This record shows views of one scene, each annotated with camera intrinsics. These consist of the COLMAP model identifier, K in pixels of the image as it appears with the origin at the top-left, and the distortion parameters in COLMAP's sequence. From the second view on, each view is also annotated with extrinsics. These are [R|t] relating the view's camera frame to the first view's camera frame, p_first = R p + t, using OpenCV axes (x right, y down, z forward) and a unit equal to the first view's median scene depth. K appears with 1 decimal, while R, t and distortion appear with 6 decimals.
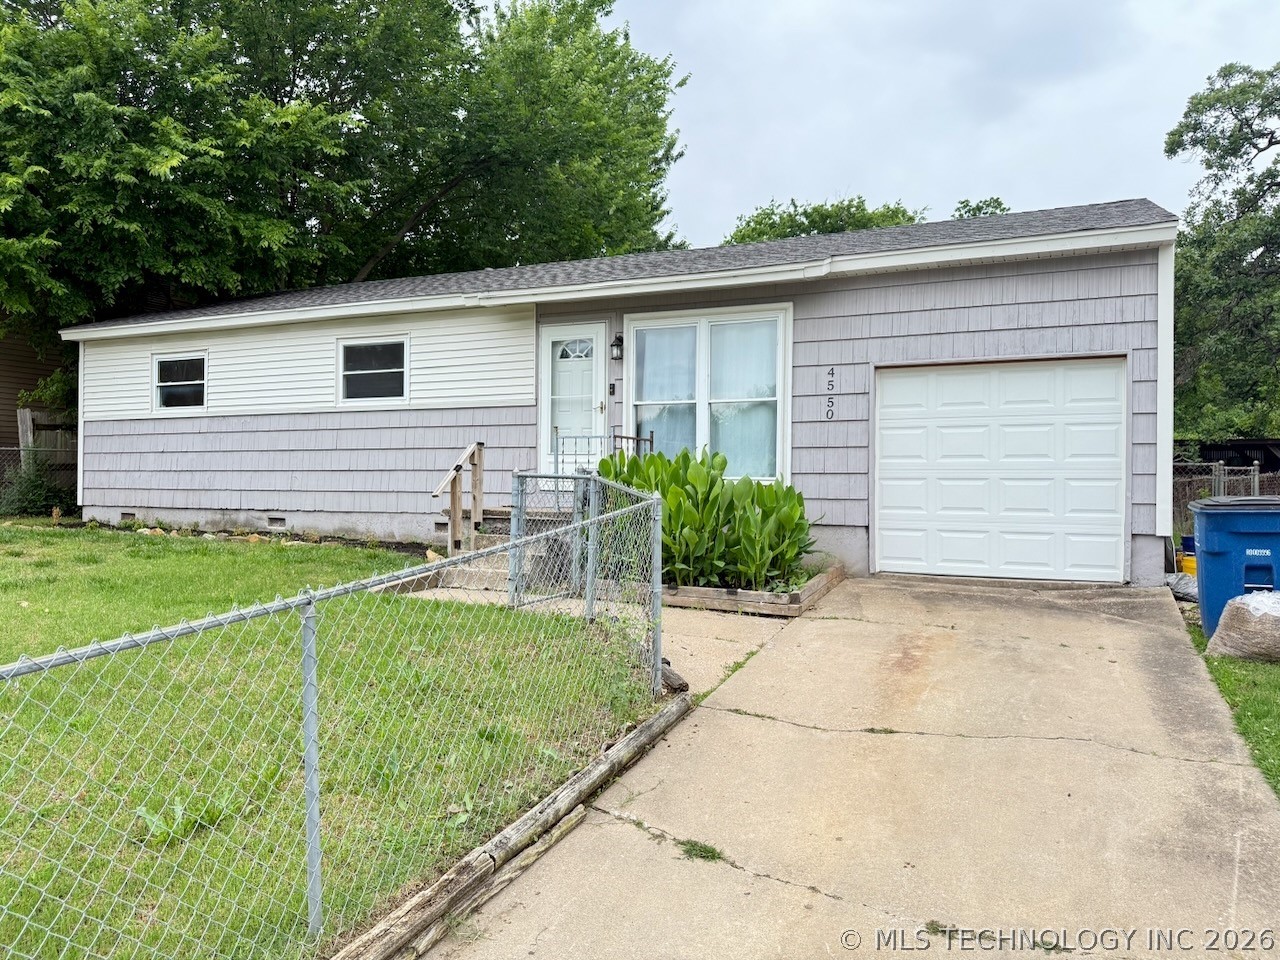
lens RADIAL K [[899.6, 0, 634.0], [0, 899.6, 470.0], [0, 0, 1]] dist [0.052617, -0.064638]
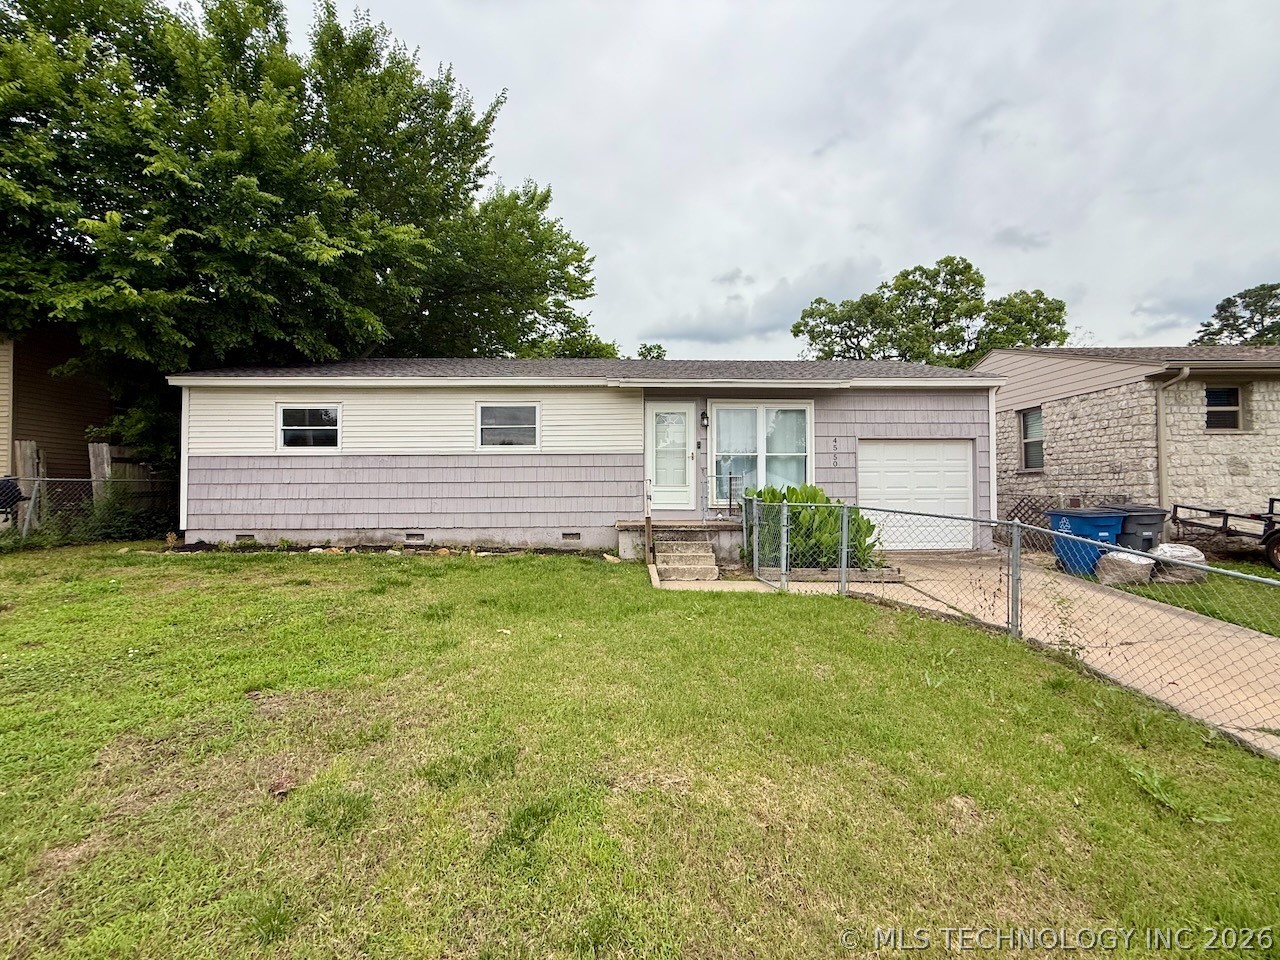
lens RADIAL K [[508.6, 0, 635.8], [0, 508.6, 475.3], [0, 0, 1]] dist [-0.002427, 0.001160]
pose [[0.897251, 0.001024, 0.441520, -0.458811], [0.005819, 0.999883, -0.014144, -0.021176], [-0.441483, 0.015260, 0.897140, 0.207998]]
